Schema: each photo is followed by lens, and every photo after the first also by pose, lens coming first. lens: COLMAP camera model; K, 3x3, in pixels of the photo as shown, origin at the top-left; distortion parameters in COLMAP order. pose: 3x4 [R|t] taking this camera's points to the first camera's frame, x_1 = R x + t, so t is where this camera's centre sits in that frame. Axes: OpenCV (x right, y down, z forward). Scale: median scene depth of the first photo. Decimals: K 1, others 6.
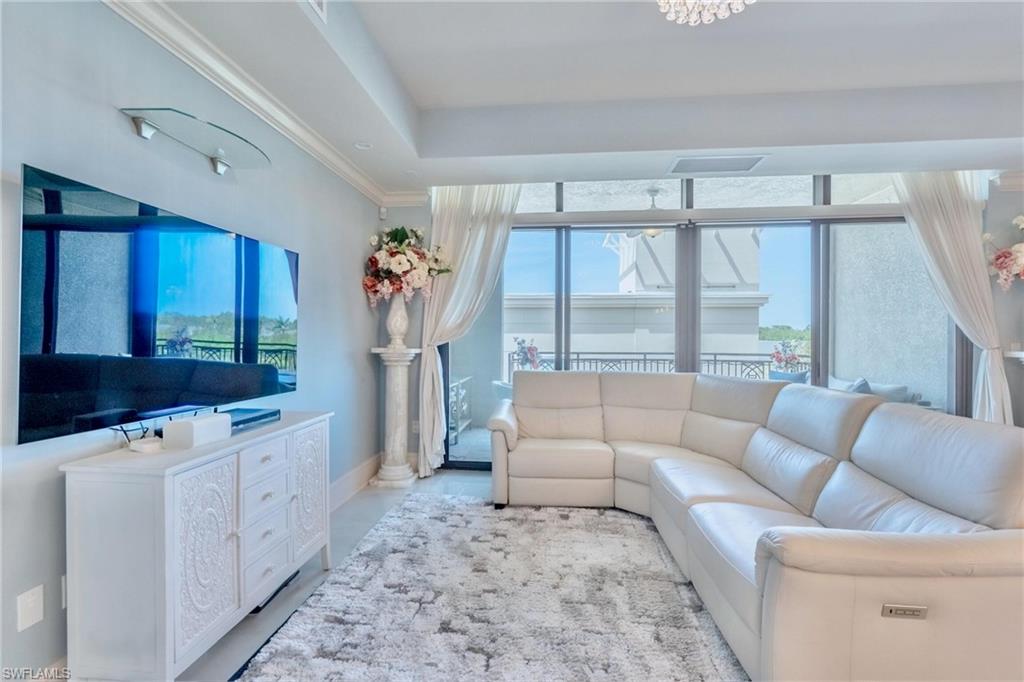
lens RADIAL K [[476.8, 0, 512.1], [0, 476.8, 338.9], [0, 0, 1]] dist [-0.002601, -0.000638]
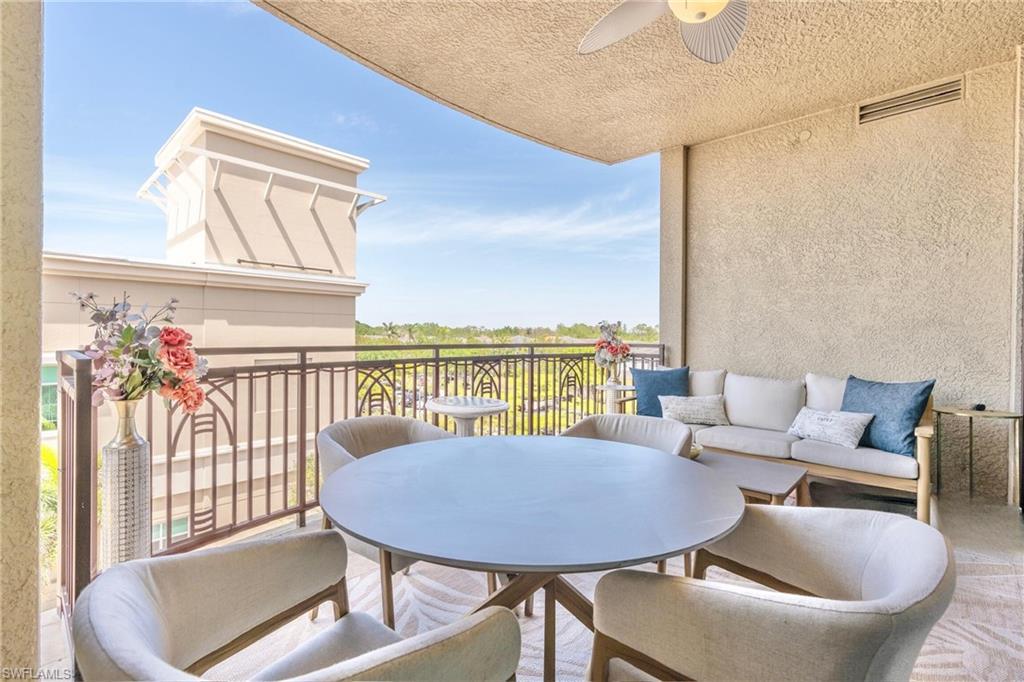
lens RADIAL K [[464.9, 0, 507.8], [0, 464.9, 338.5], [0, 0, 1]] dist [0.001554, 0.000052]
pose [[0.605836, -0.005049, 0.795574, -0.055325], [-0.002245, 0.999965, 0.008056, 0.018484], [-0.795587, -0.006666, 0.605803, 0.658650]]
